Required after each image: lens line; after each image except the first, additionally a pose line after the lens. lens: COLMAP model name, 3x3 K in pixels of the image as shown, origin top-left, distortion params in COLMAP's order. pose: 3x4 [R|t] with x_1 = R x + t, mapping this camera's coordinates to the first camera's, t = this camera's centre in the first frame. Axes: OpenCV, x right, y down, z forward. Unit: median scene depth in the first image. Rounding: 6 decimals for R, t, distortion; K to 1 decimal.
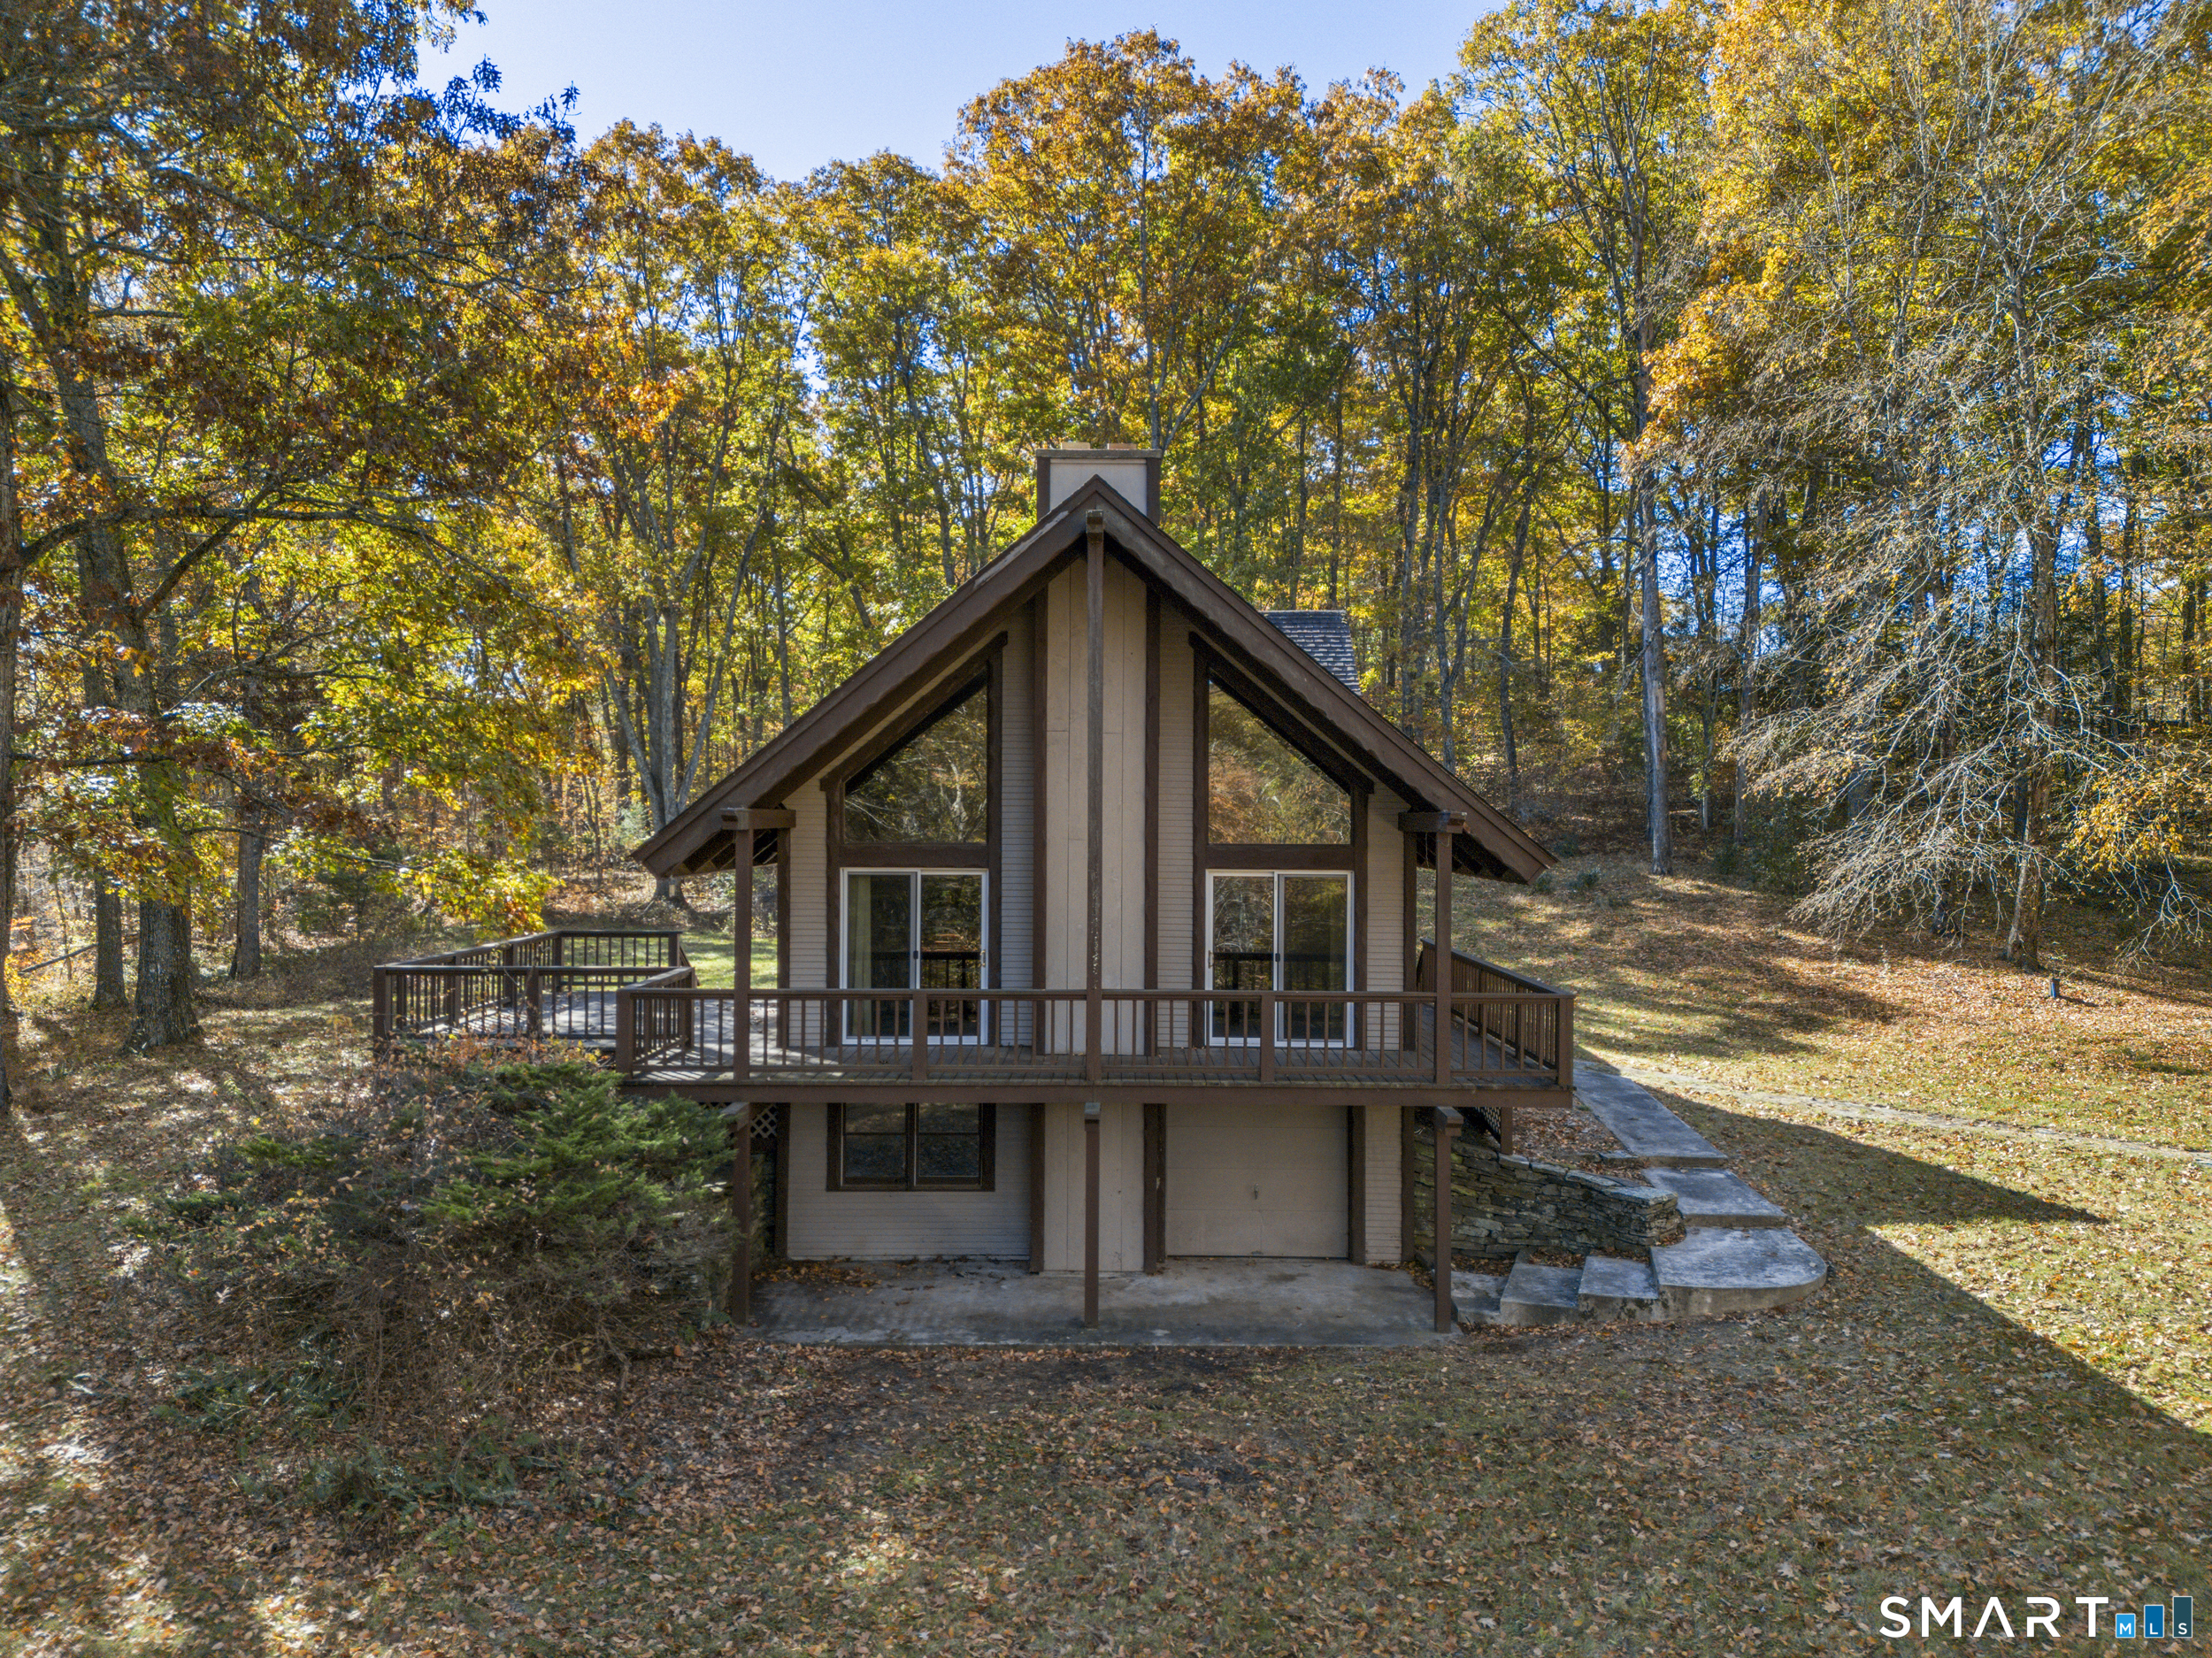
lens RADIAL K [[1646.6, 0, 1092.1], [0, 1646.6, 795.8], [0, 0, 1]] dist [0.027485, -0.009693]
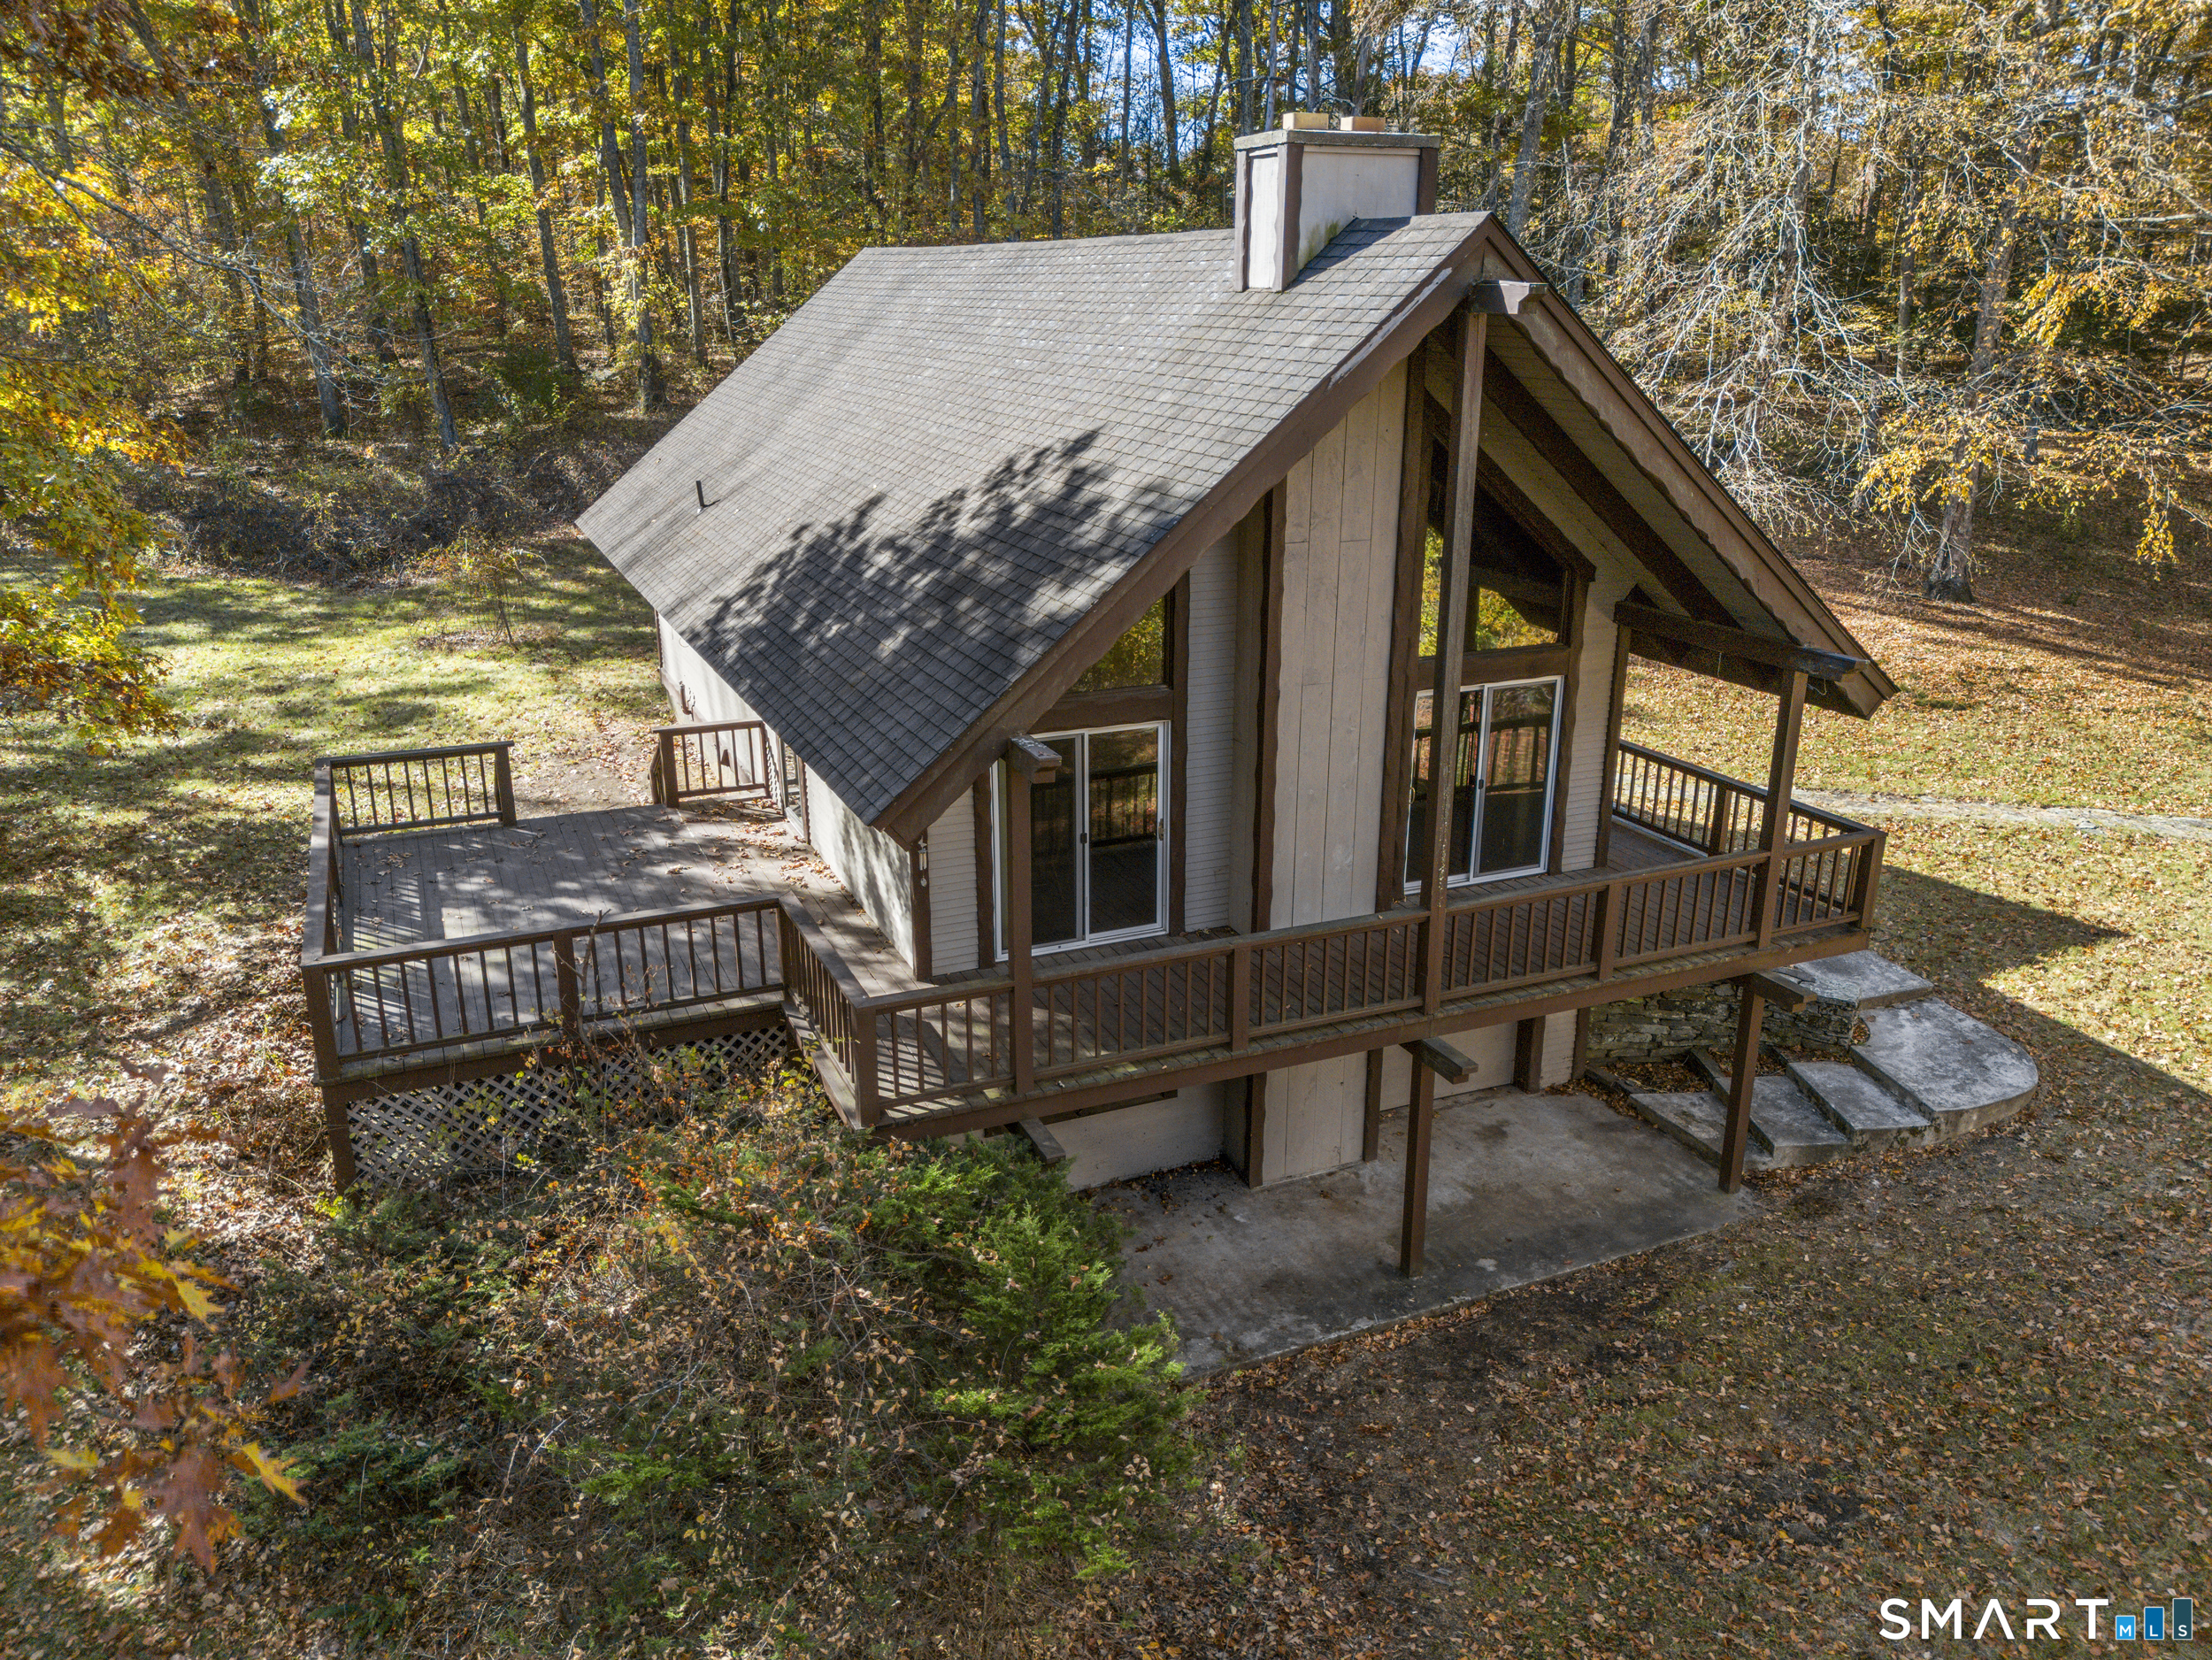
lens RADIAL K [[1647.1, 0, 1093.6], [0, 1647.1, 835.3], [0, 0, 1]] dist [0.049907, 0.000861]
pose [[0.916300, -0.132980, 0.377771, -0.447518], [0.005031, 0.947012, 0.321157, -0.170729], [-0.400461, -0.292376, 0.868416, 0.387541]]
